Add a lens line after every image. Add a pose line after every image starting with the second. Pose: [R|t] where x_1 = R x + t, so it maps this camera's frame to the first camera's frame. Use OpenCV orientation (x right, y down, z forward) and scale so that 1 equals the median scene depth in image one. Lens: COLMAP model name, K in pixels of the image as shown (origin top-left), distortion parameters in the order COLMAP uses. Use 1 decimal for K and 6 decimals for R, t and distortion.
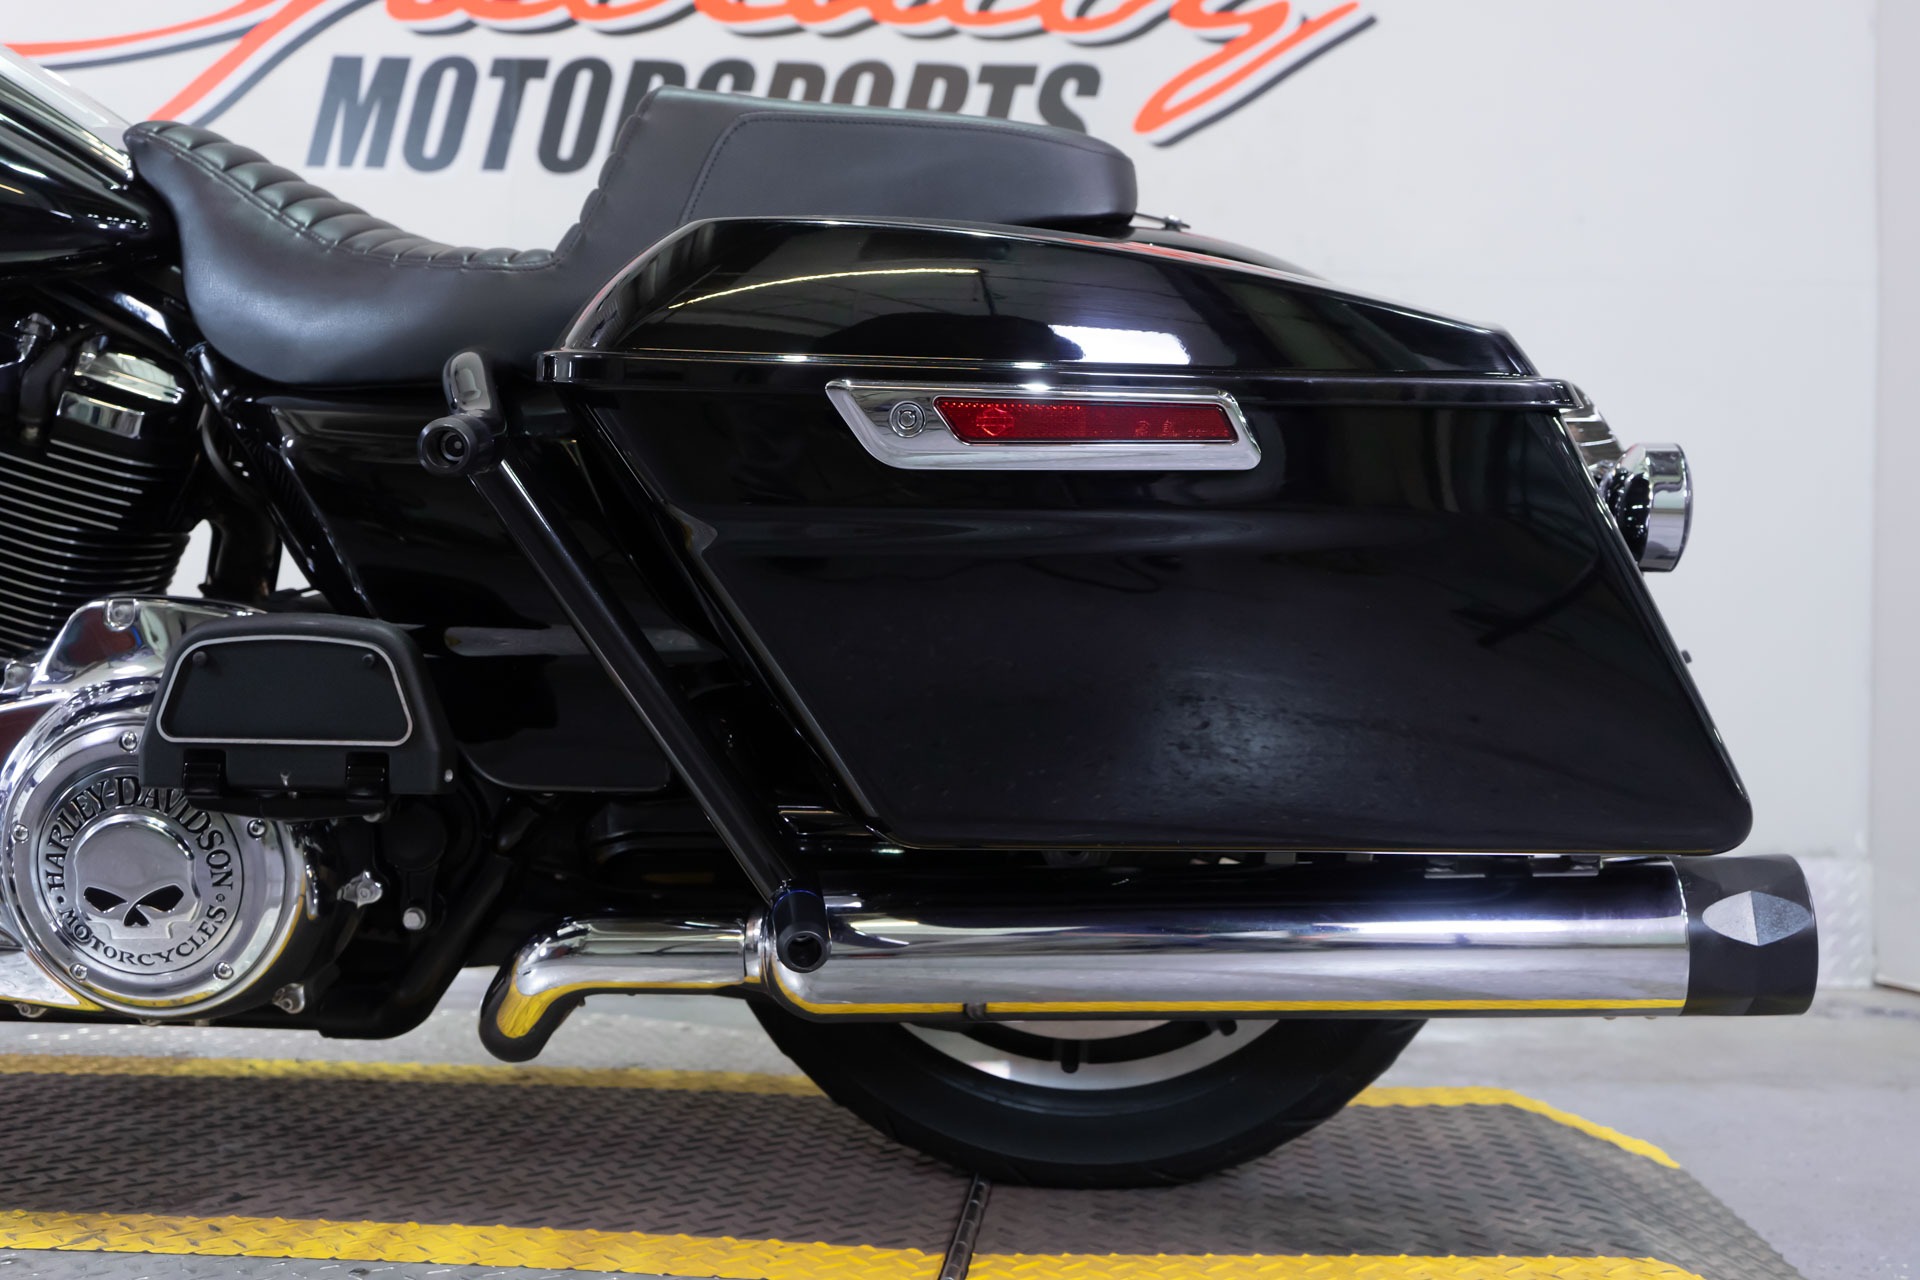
lens RADIAL K [[1822.5, 0, 967.5], [0, 1822.5, 646.4], [0, 0, 1]] dist [0.001712, 0.000000]
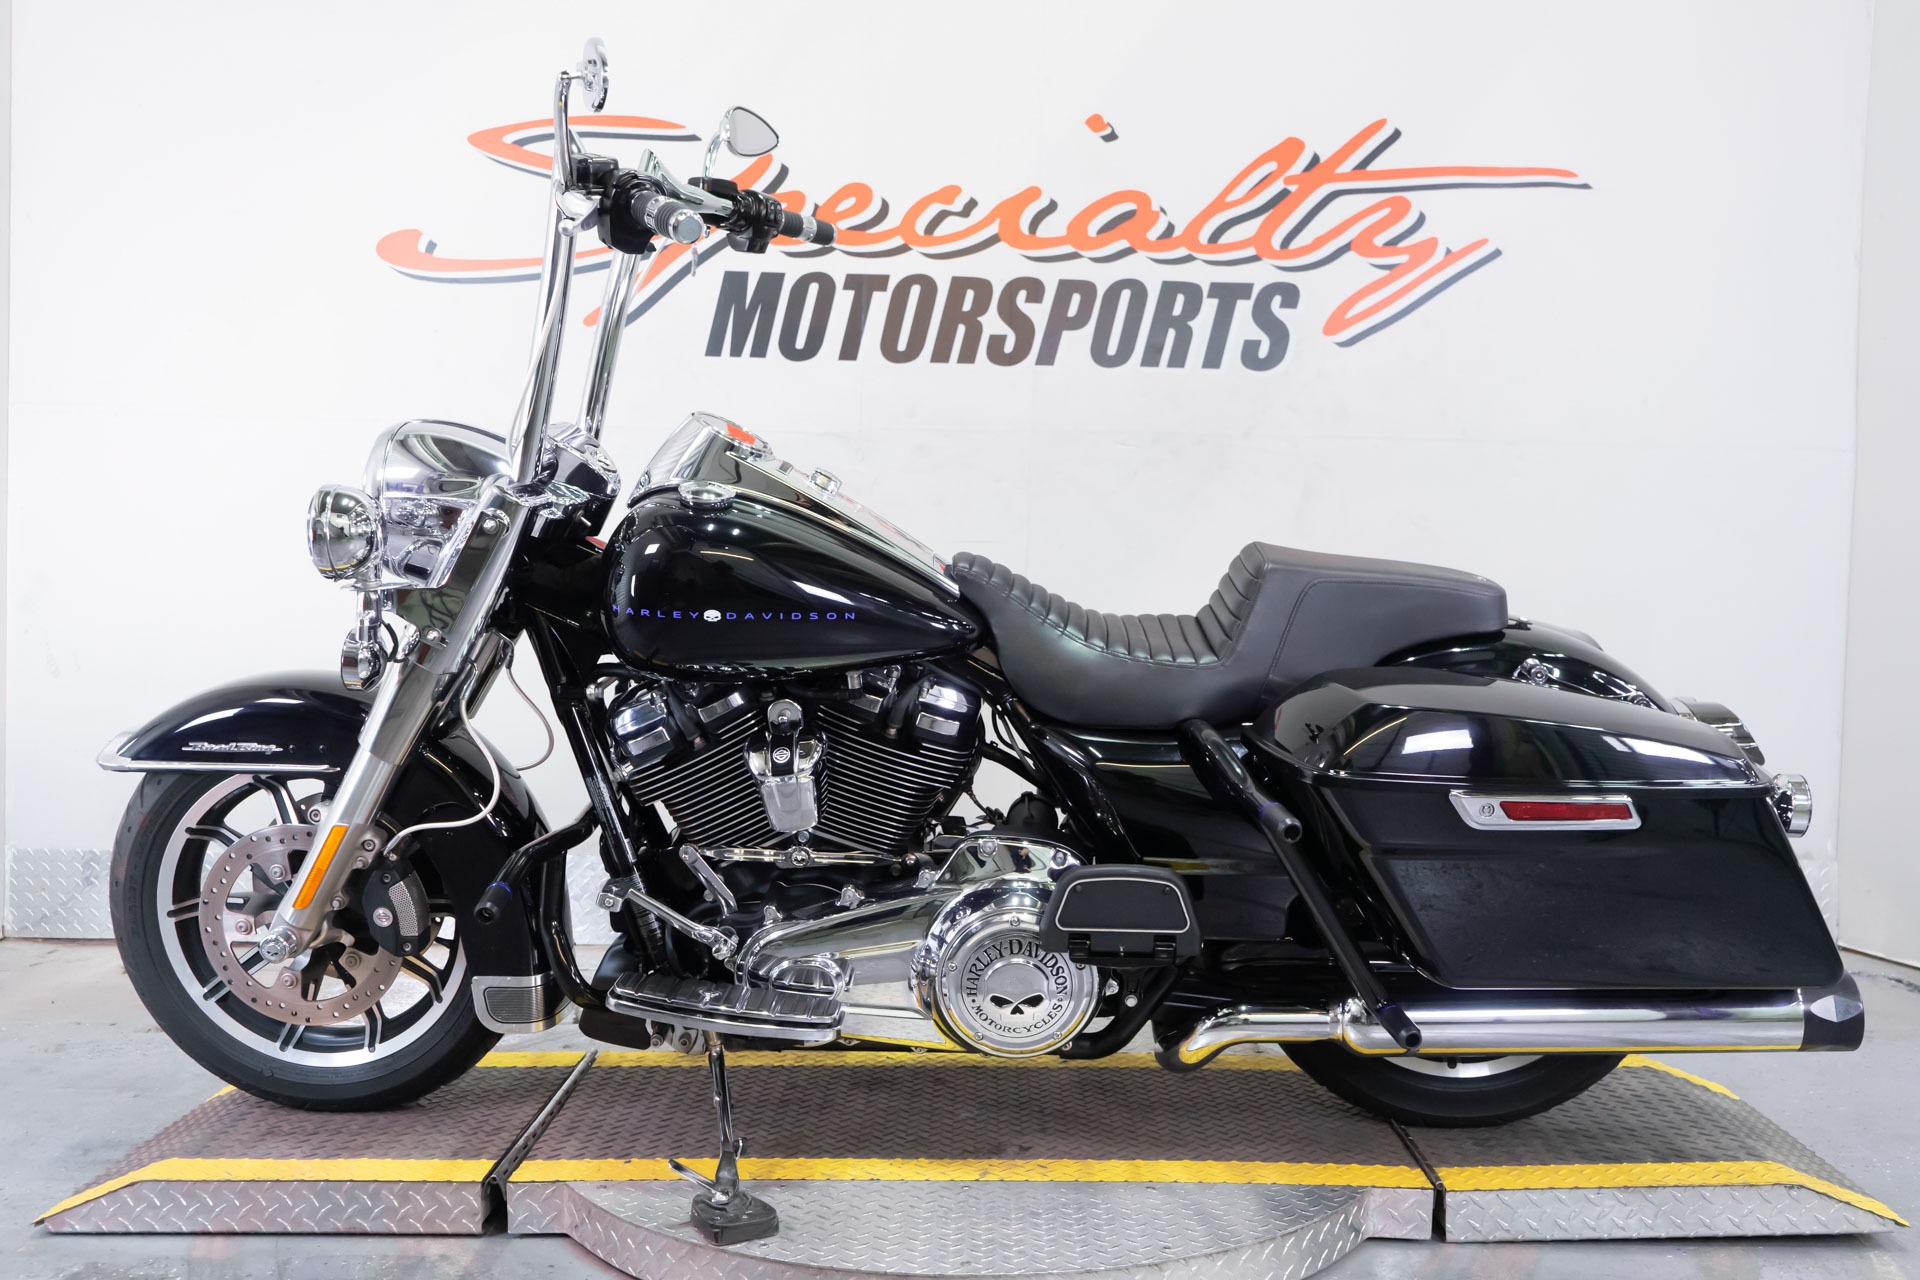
lens RADIAL K [[1822.5, 0, 960.3], [0, 1822.5, 642.3], [0, 0, 1]] dist [0.001712, 0.000000]
pose [[0.999107, -0.004935, 0.041952, -0.237511], [0.001856, 0.997321, 0.073124, -0.153265], [-0.042200, -0.072981, 0.996440, -0.360836]]
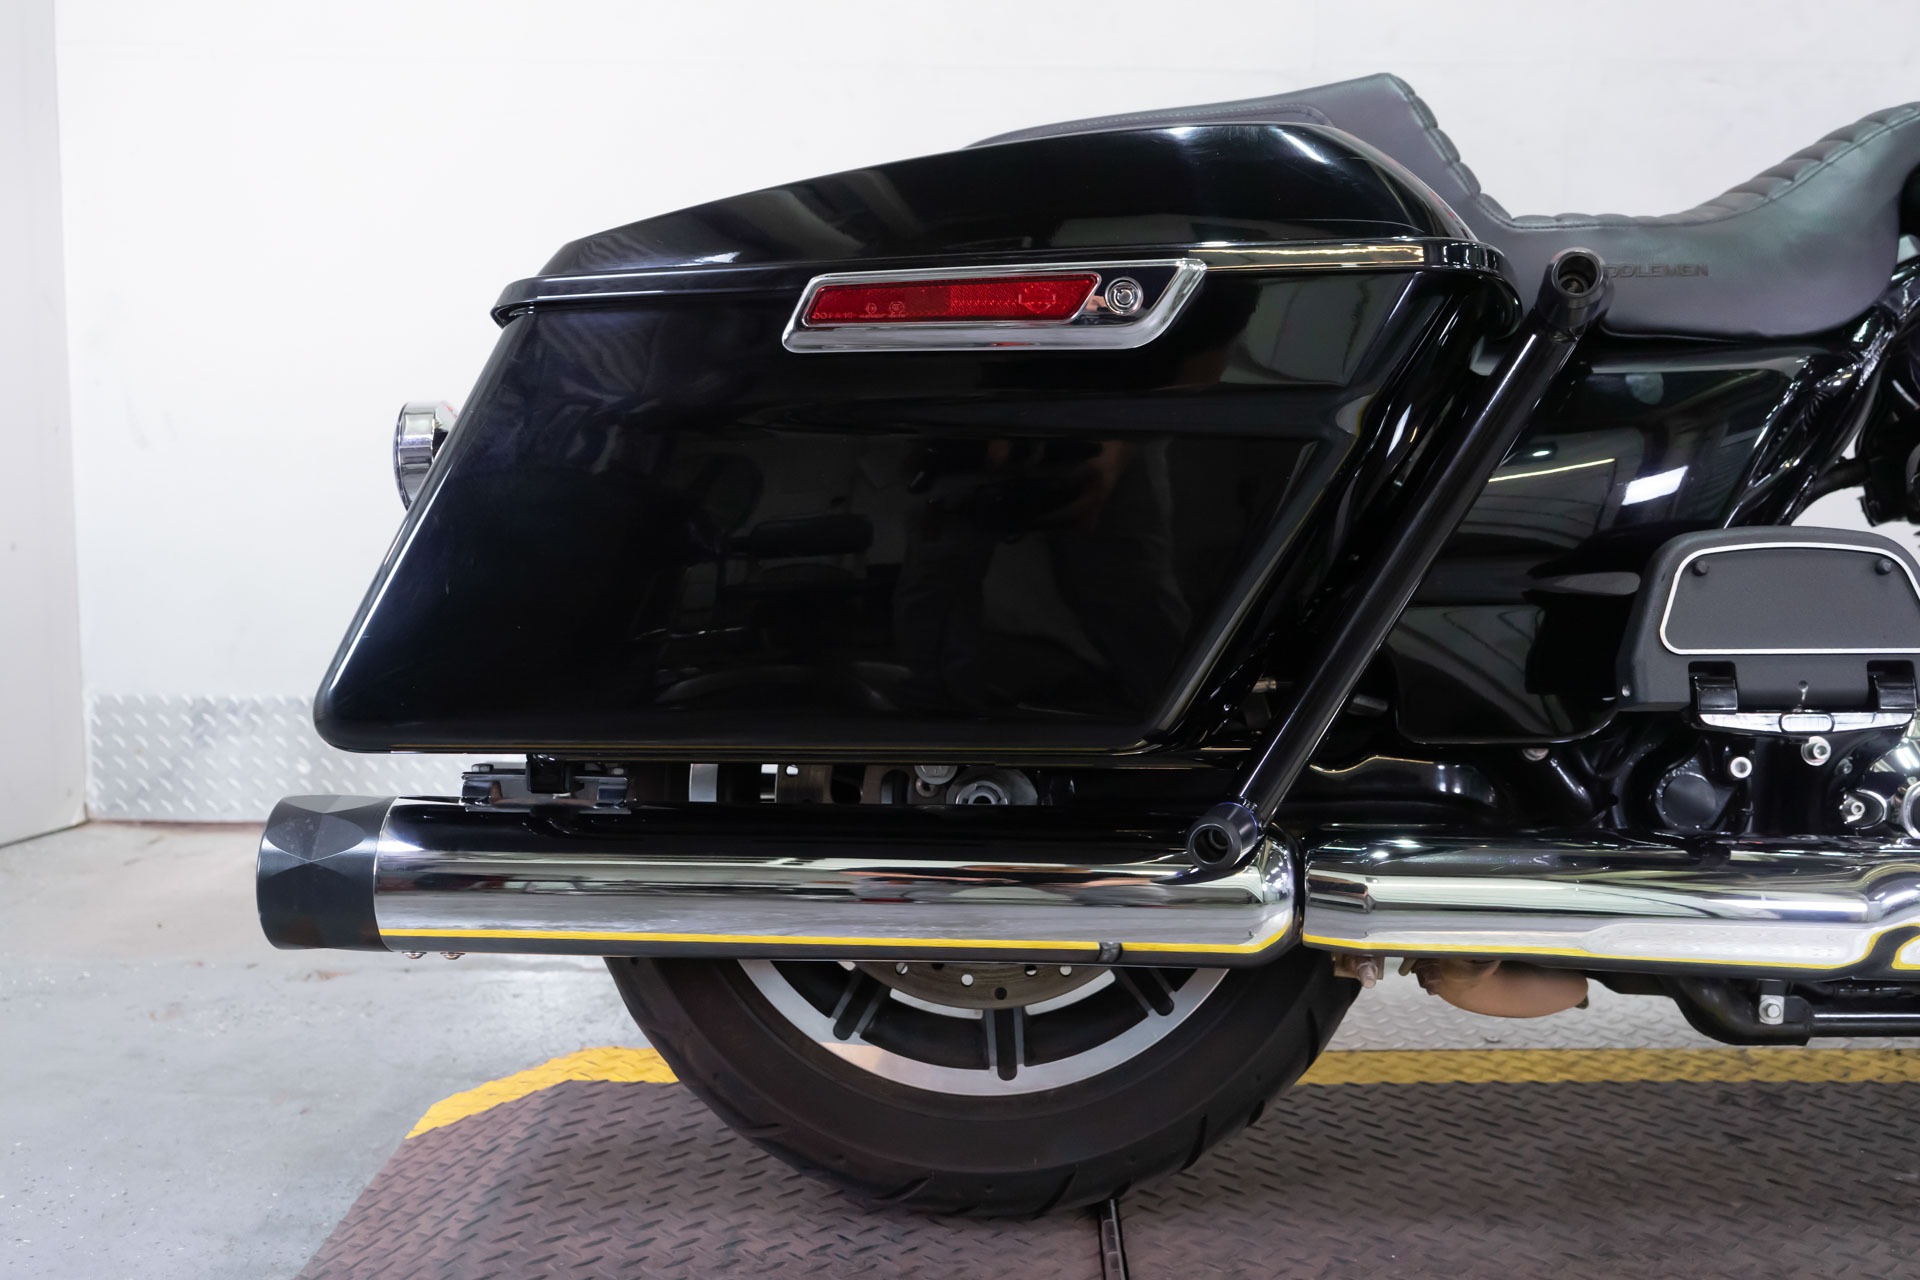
lens RADIAL K [[1822.5, 0, 960.7], [0, 1822.5, 641.7], [0, 0, 1]] dist [0.001712, 0.000000]
pose [[0.999918, -0.012819, -0.000640, -0.432205], [0.012763, 0.987749, 0.155531, -0.072199], [-0.001362, -0.155526, 0.987831, 0.073286]]
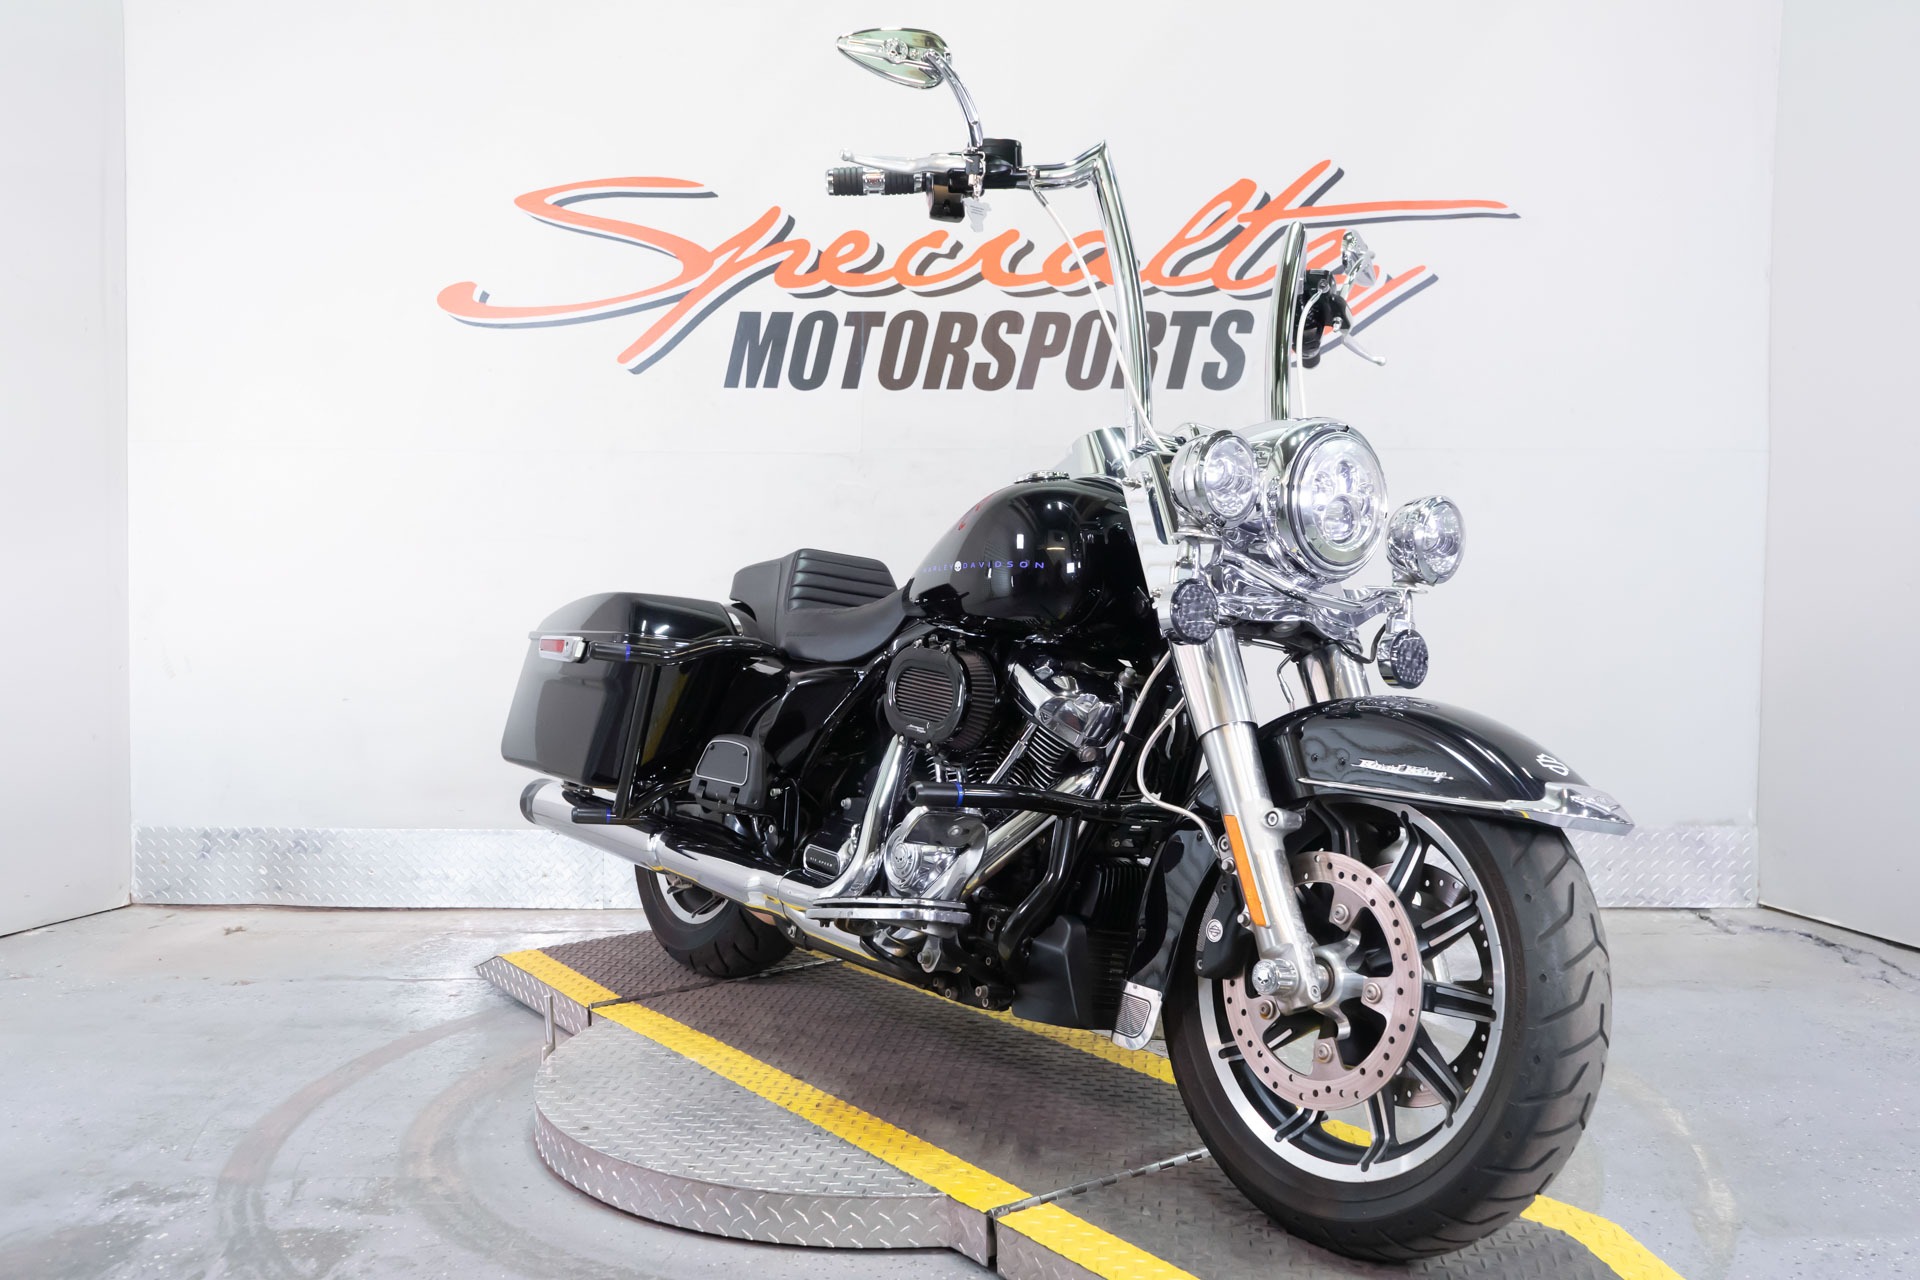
lens RADIAL K [[1632.8, 0, 960.5], [0, 1632.8, 644.9], [0, 0, 1]] dist [0.001867, -0.008686]
pose [[0.999740, -0.018211, -0.013719, -0.155541], [0.019206, 0.996898, 0.076324, -0.152085], [0.012287, -0.076568, 0.996989, -0.369506]]
